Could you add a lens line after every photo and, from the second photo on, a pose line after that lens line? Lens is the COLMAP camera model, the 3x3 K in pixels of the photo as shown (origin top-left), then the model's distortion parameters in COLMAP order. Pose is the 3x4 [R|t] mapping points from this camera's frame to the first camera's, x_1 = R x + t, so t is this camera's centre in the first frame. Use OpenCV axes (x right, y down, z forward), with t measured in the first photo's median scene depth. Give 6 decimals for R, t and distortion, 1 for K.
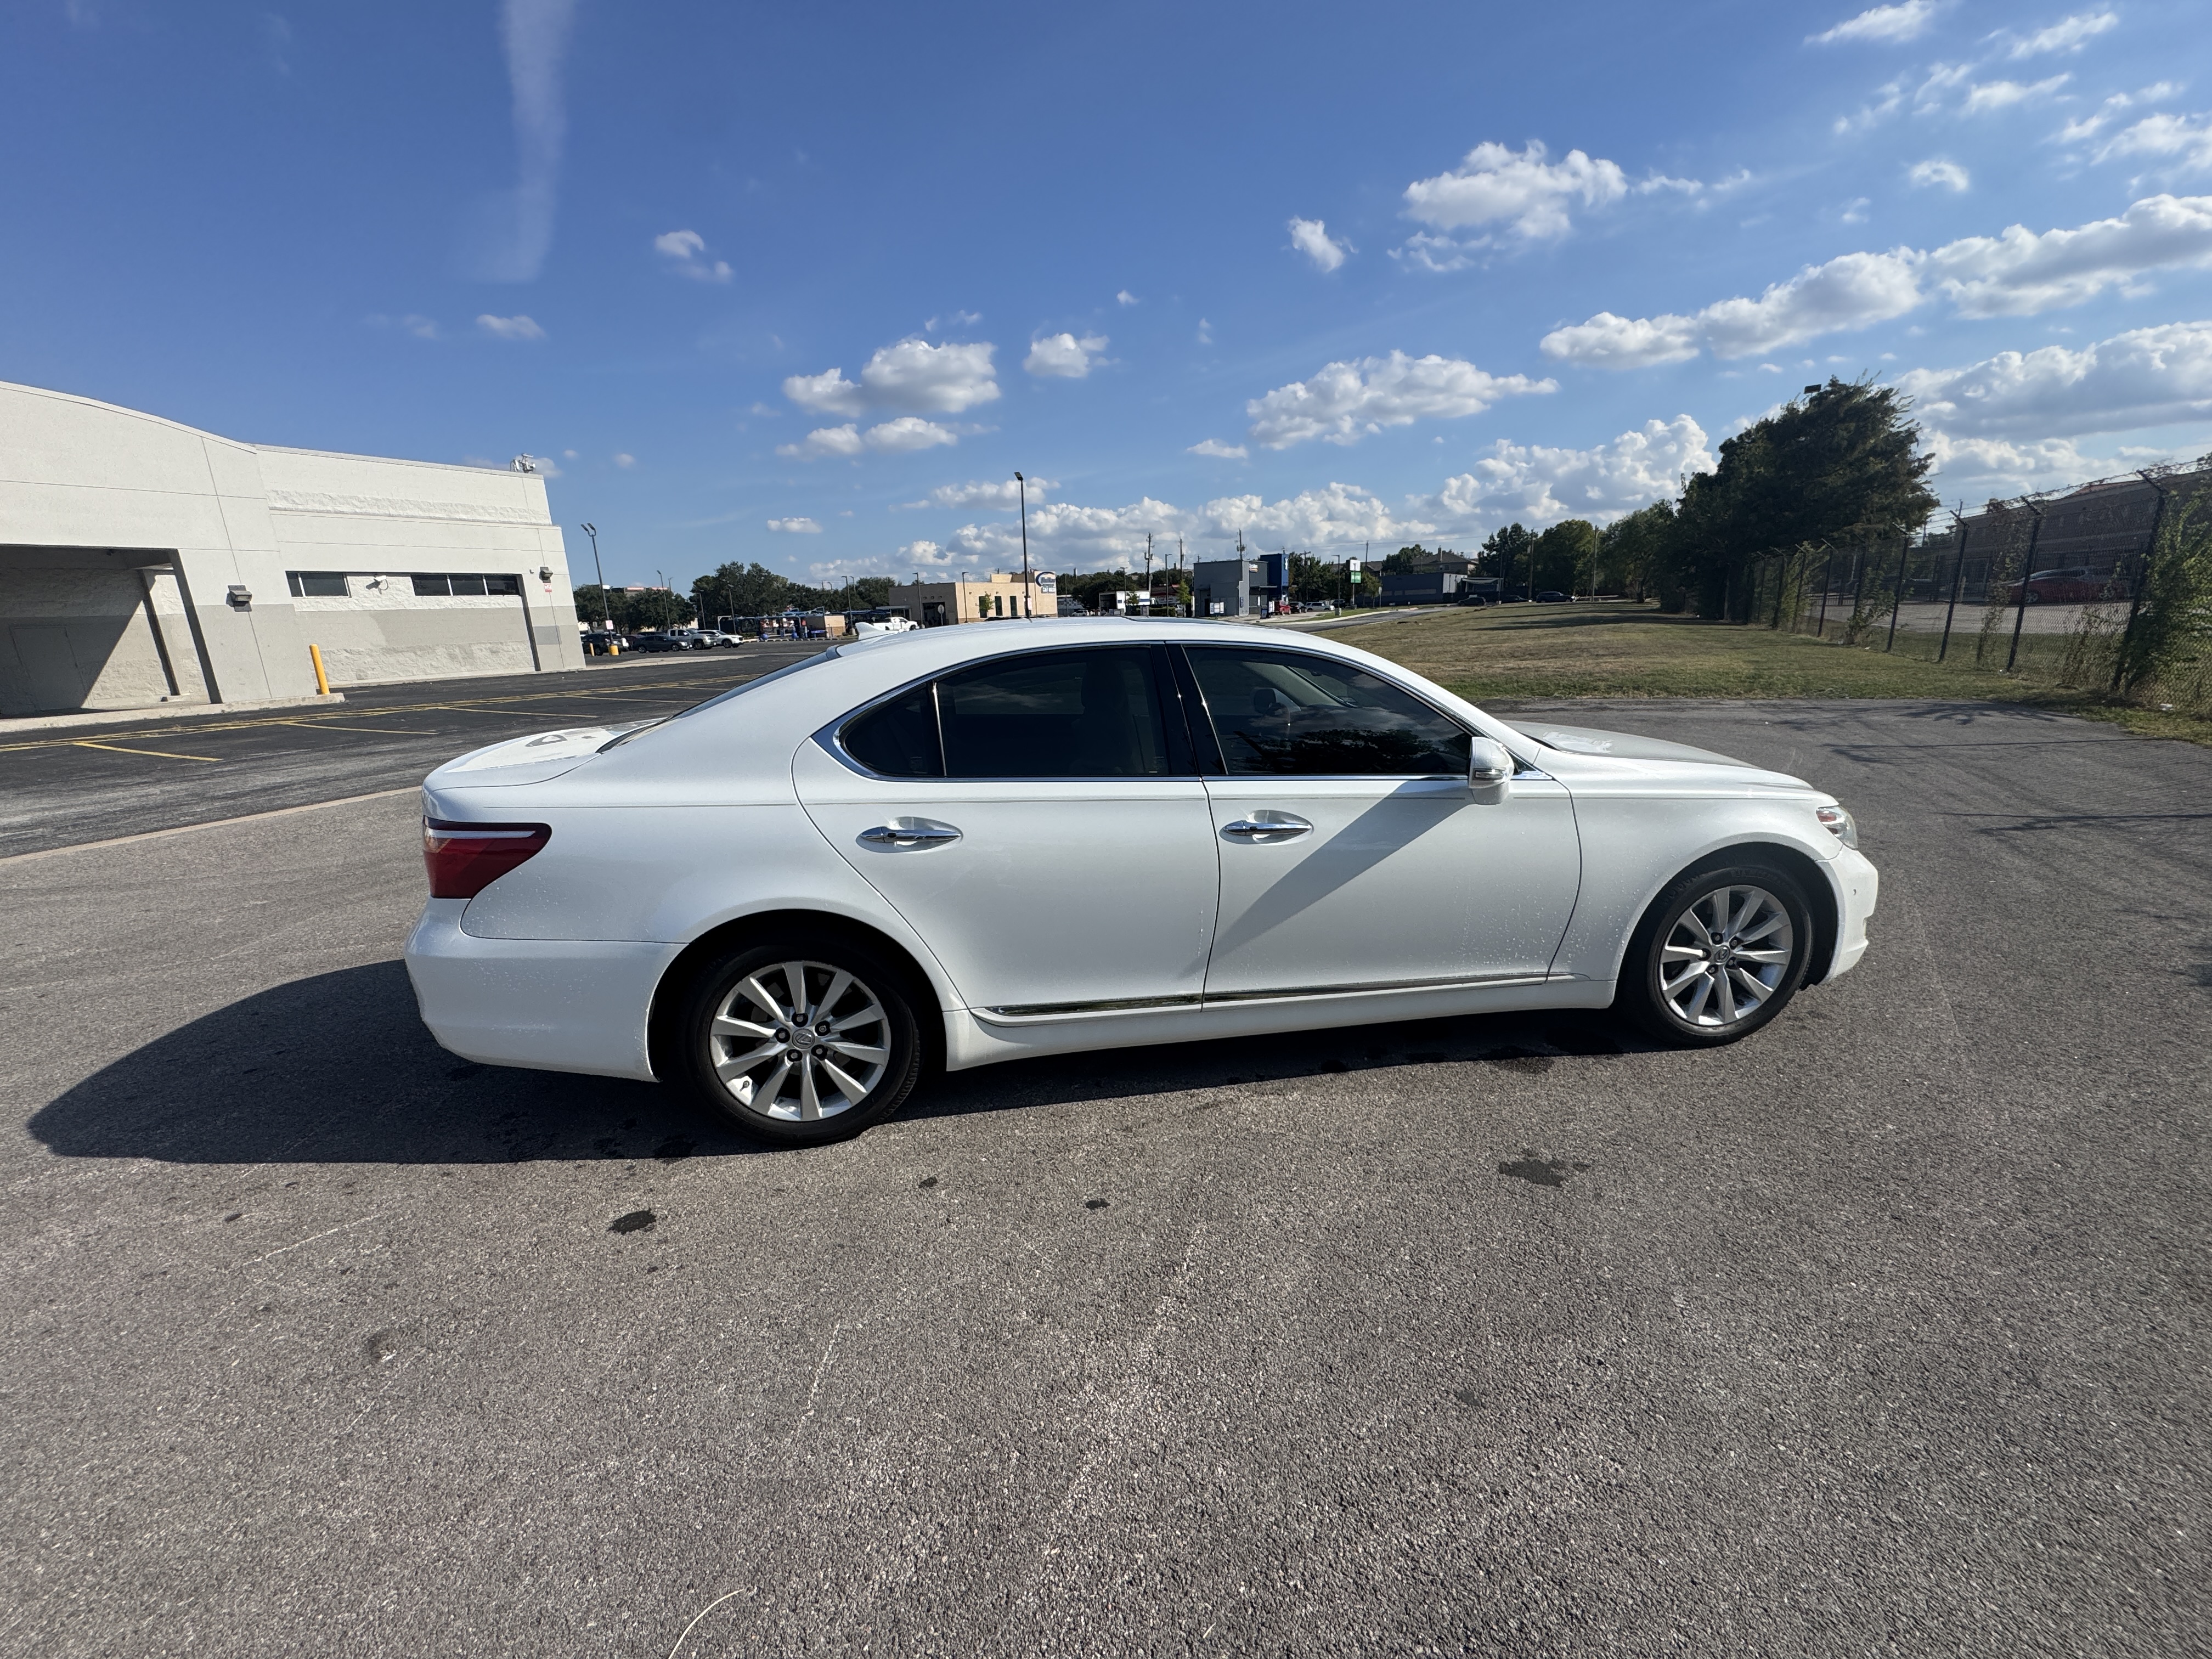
lens RADIAL K [[888.4, 0, 1104.2], [0, 888.4, 827.9], [0, 0, 1]] dist [-0.003271, -0.000082]
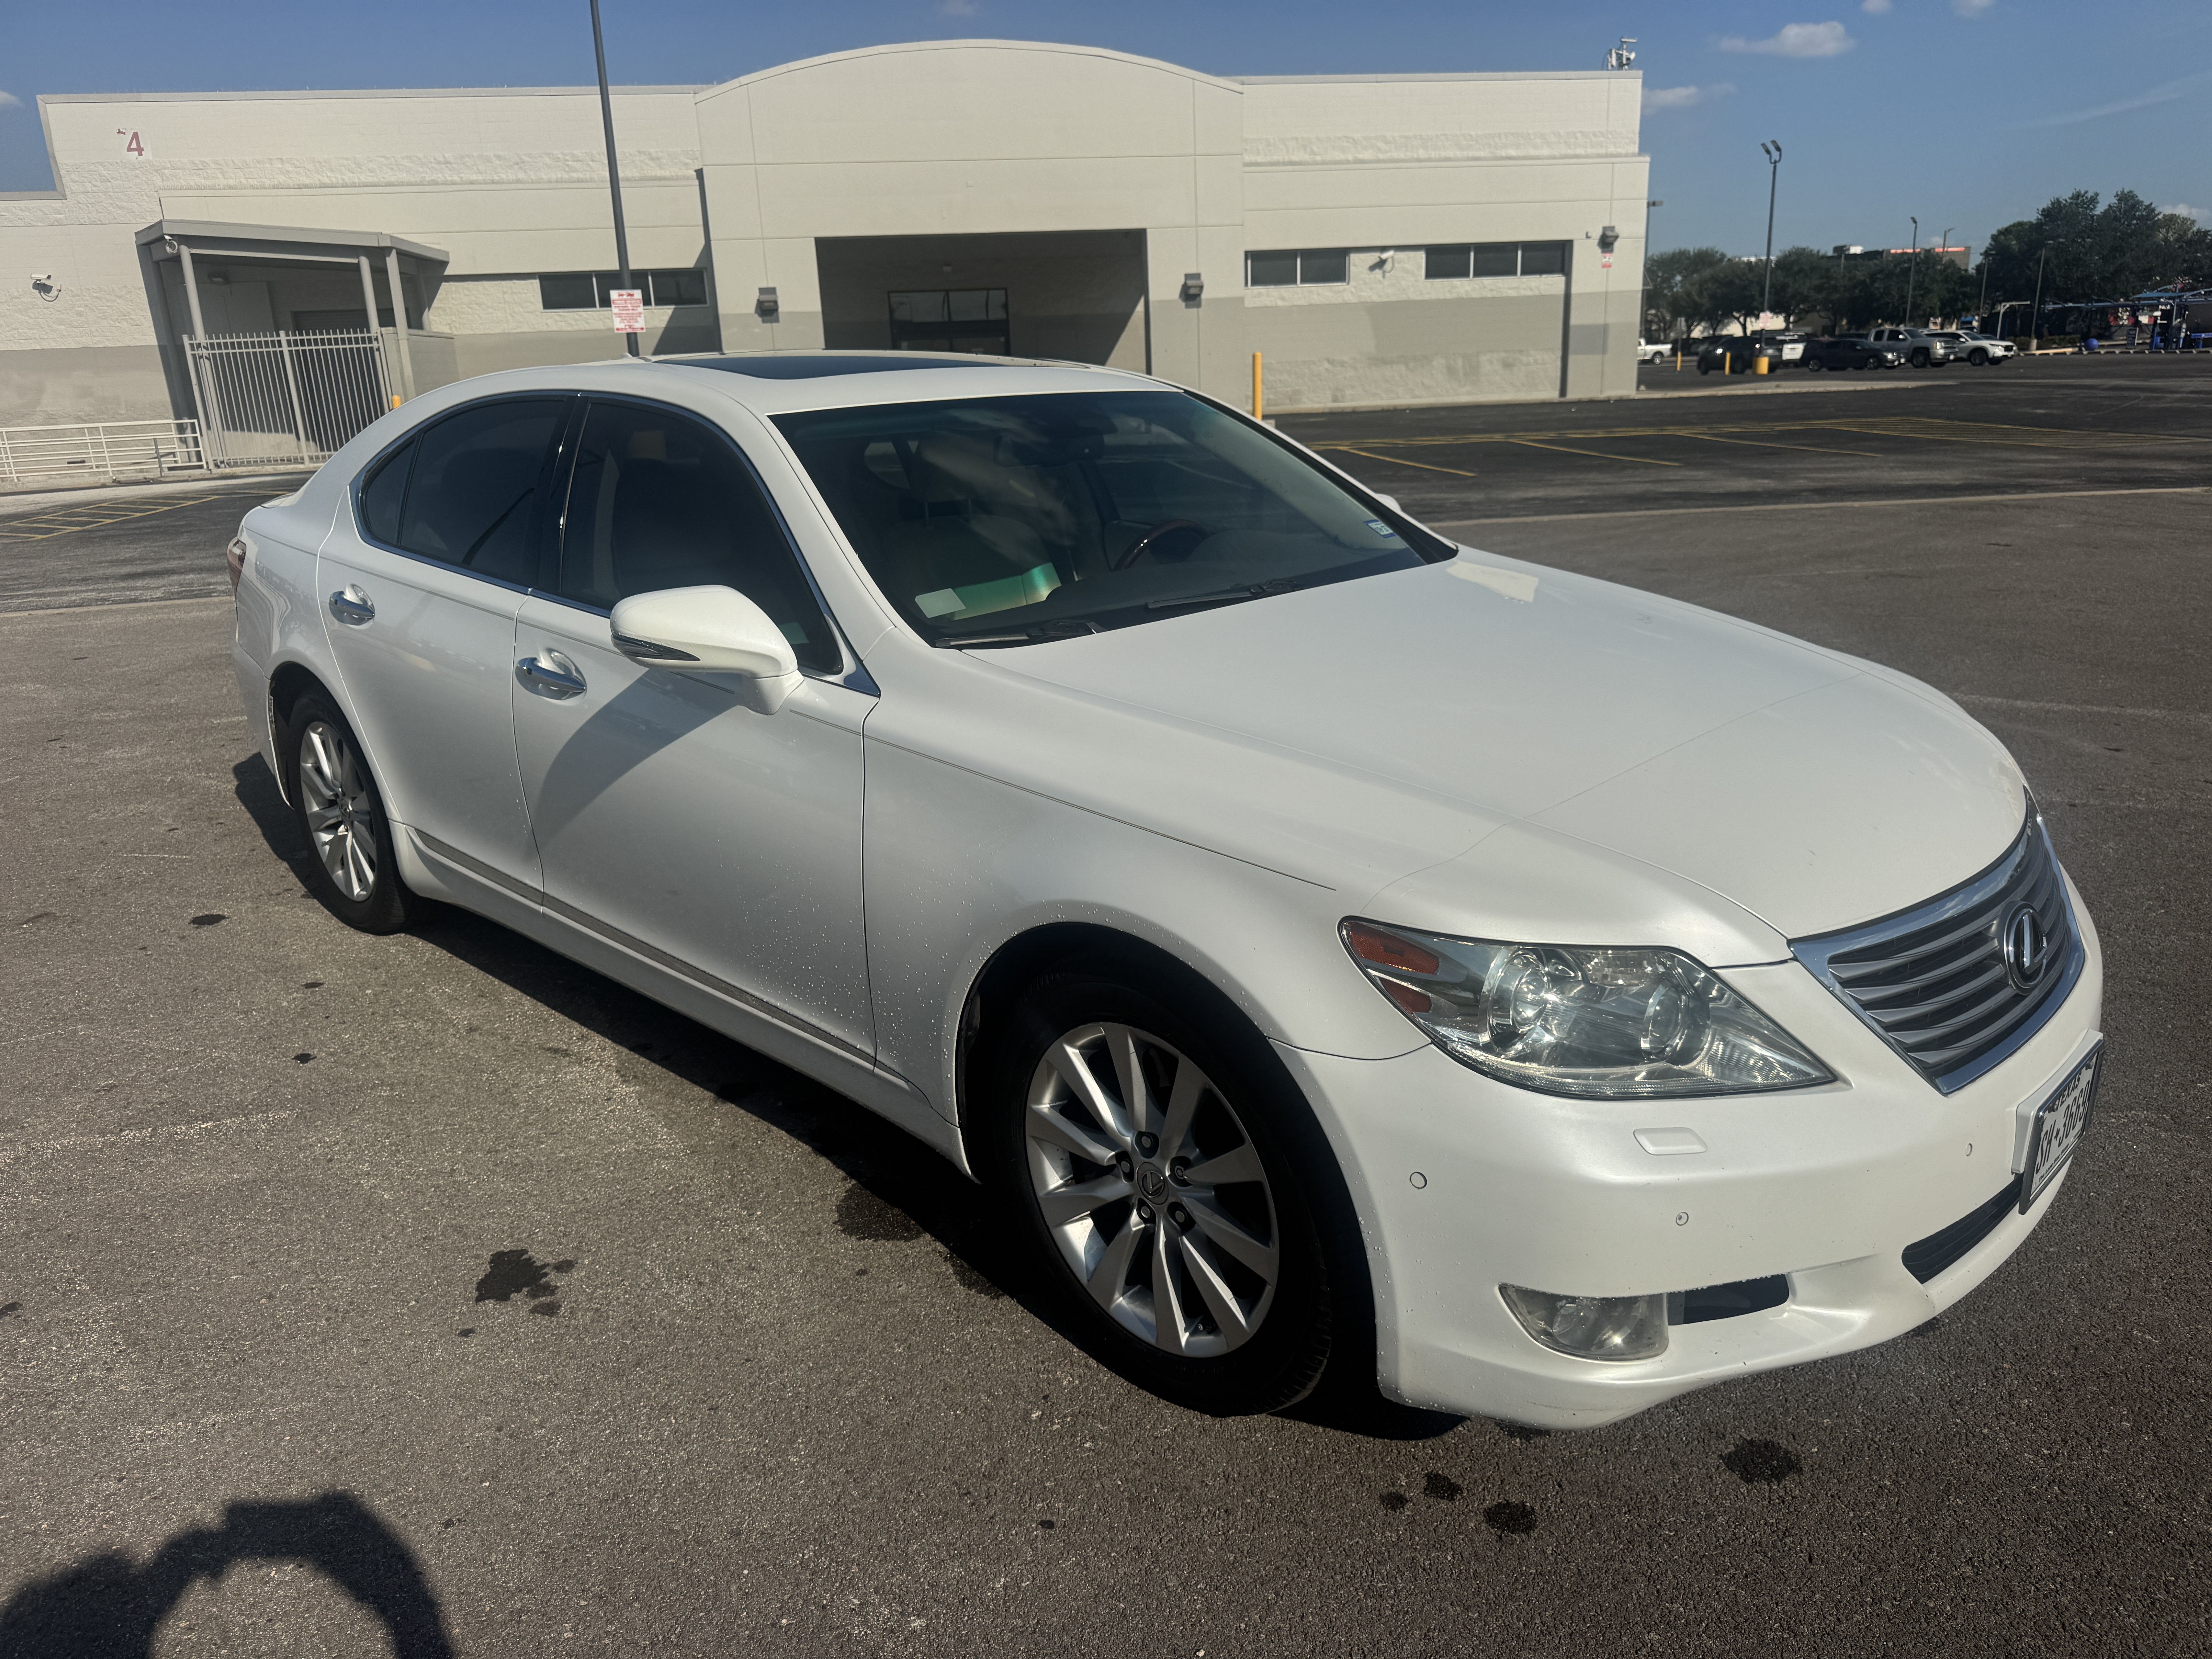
lens RADIAL K [[1588.6, 0, 1107.6], [0, 1588.6, 852.9], [0, 0, 1]] dist [-0.003333, 0.001528]
pose [[0.592514, 0.254066, -0.764446, 0.100870], [-0.176511, 0.966848, 0.184523, -0.011675], [0.785984, 0.025600, 0.617716, 0.042947]]
